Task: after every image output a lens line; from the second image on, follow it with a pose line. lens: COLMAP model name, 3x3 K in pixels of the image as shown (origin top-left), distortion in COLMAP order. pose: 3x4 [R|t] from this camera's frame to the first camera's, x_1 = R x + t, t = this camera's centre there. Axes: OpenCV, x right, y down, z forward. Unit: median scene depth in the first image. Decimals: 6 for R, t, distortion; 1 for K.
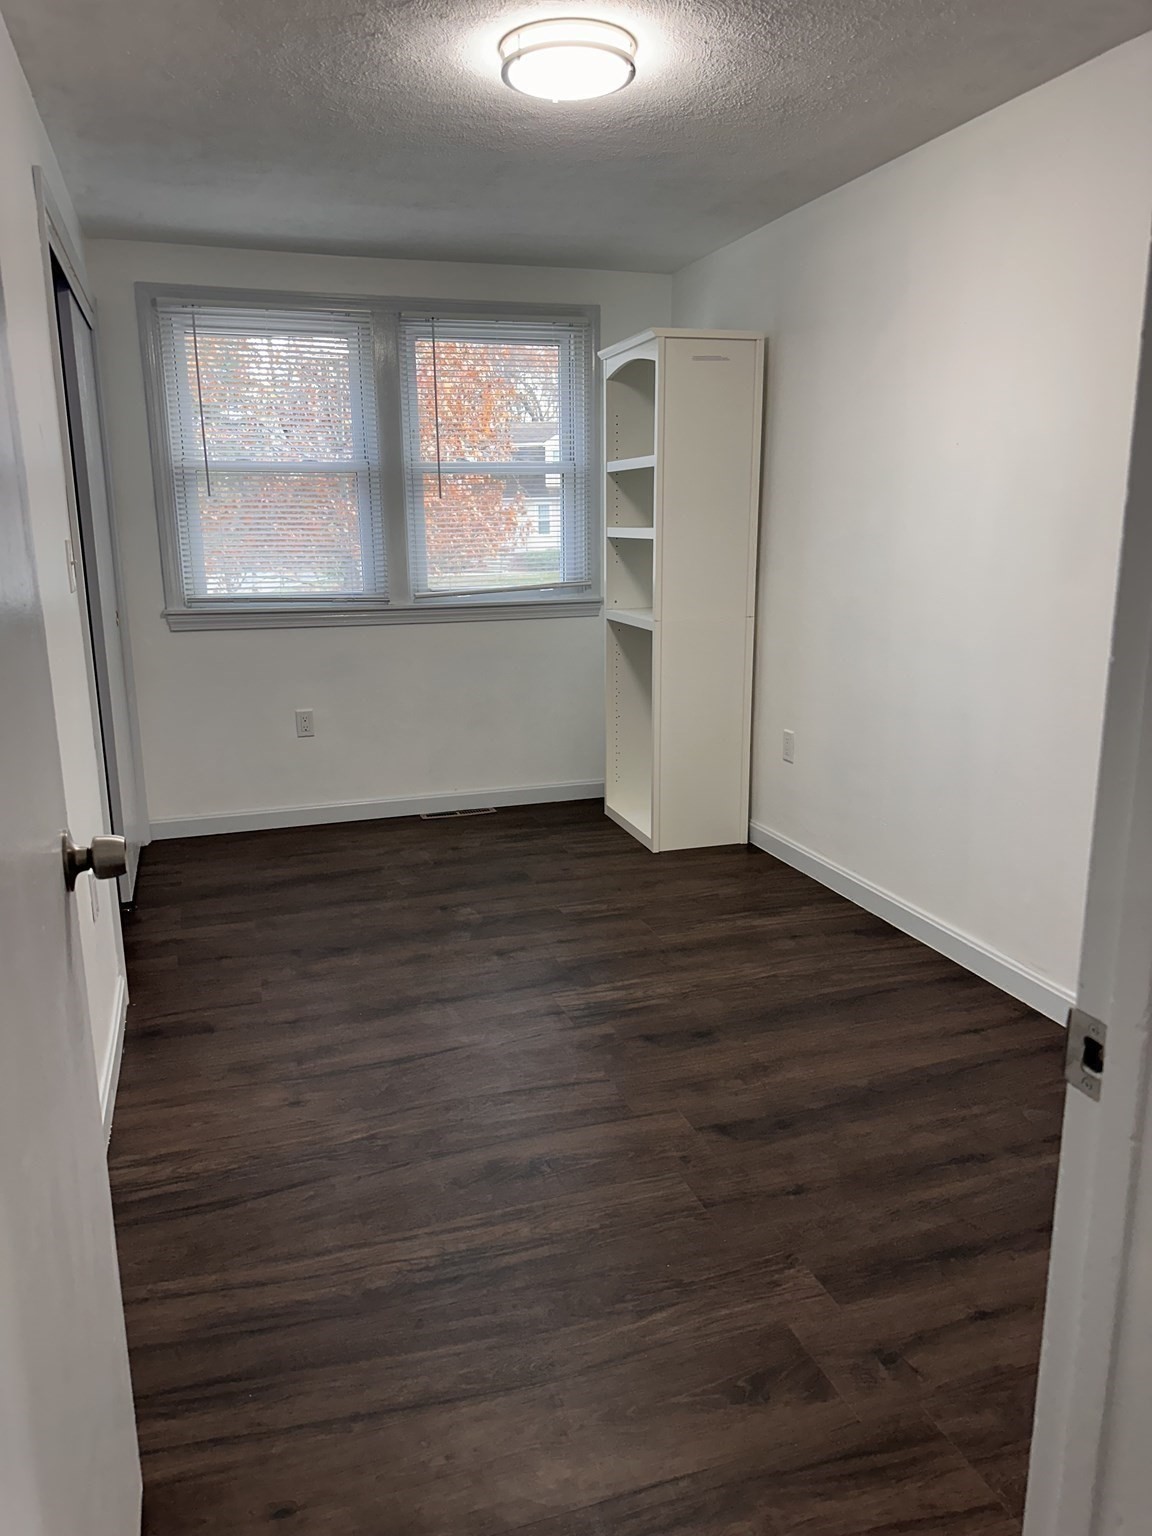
lens RADIAL K [[1080.4, 0, 544.1], [0, 1080.4, 789.1], [0, 0, 1]] dist [0.043884, -0.047809]
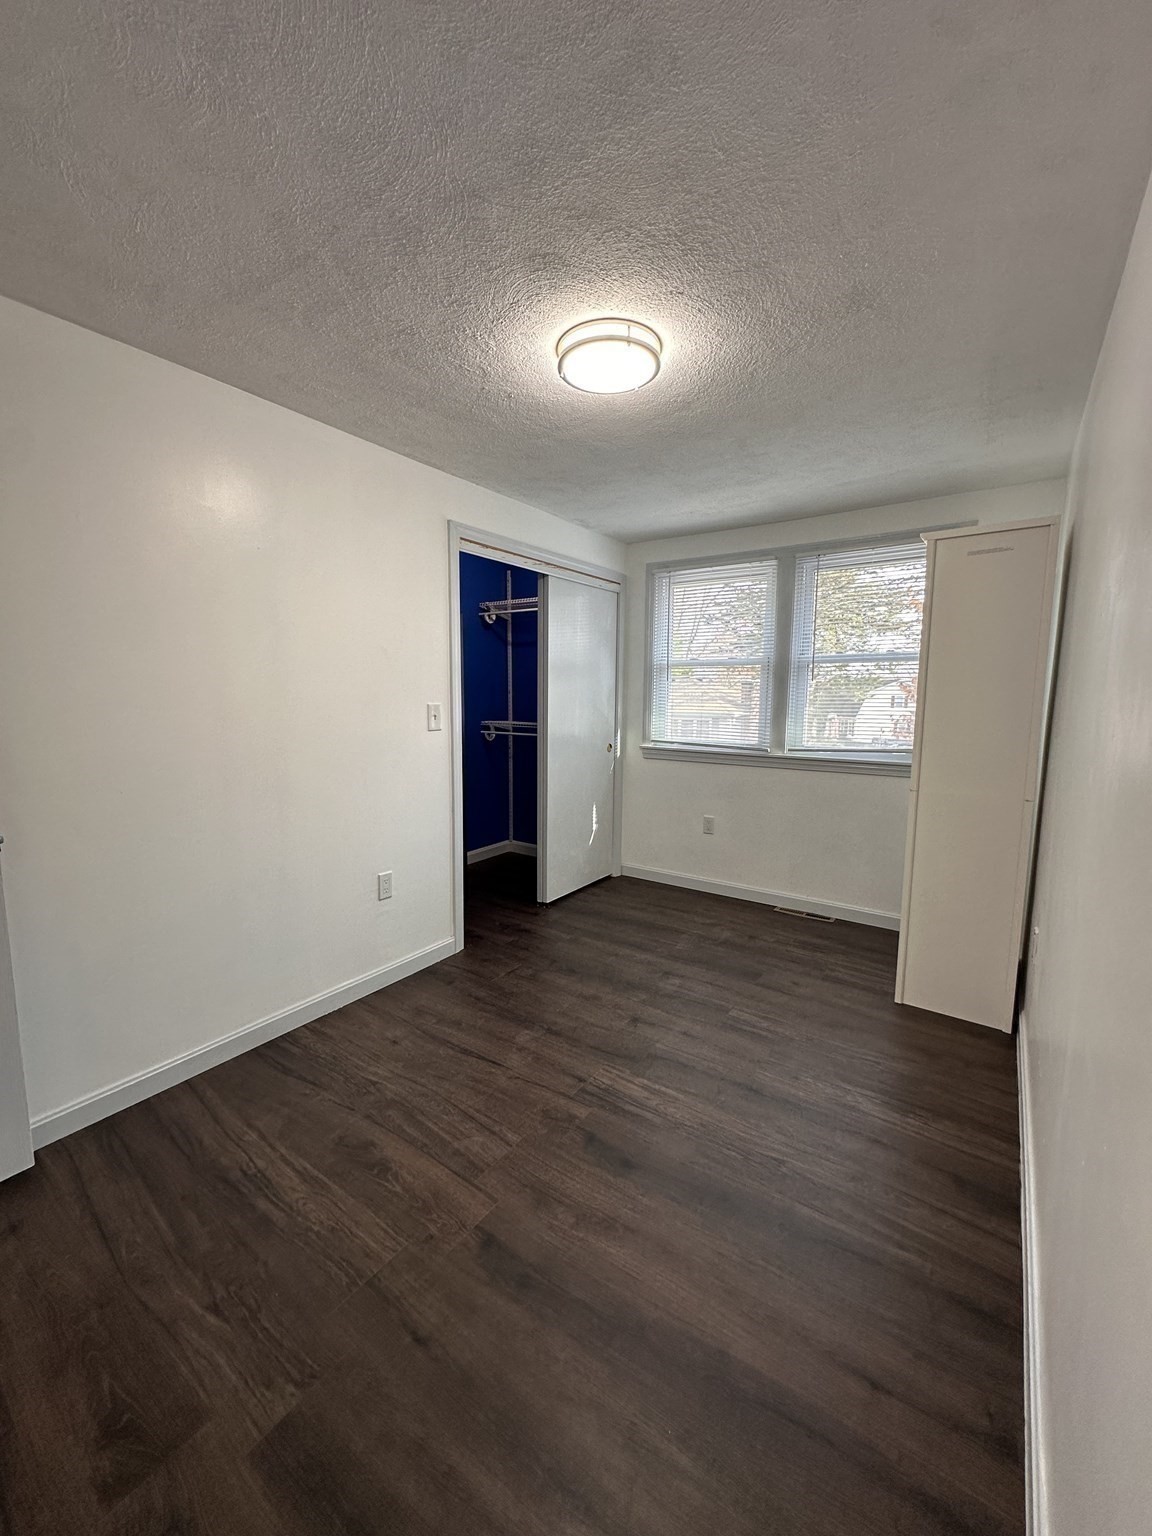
lens RADIAL K [[613.5, 0, 568.9], [0, 613.5, 765.7], [0, 0, 1]] dist [-0.002736, 0.000972]
pose [[0.598244, 0.110759, -0.793623, 0.400364], [-0.206382, 0.978286, -0.019042, -0.101484], [0.774281, 0.175181, 0.608112, 0.368410]]
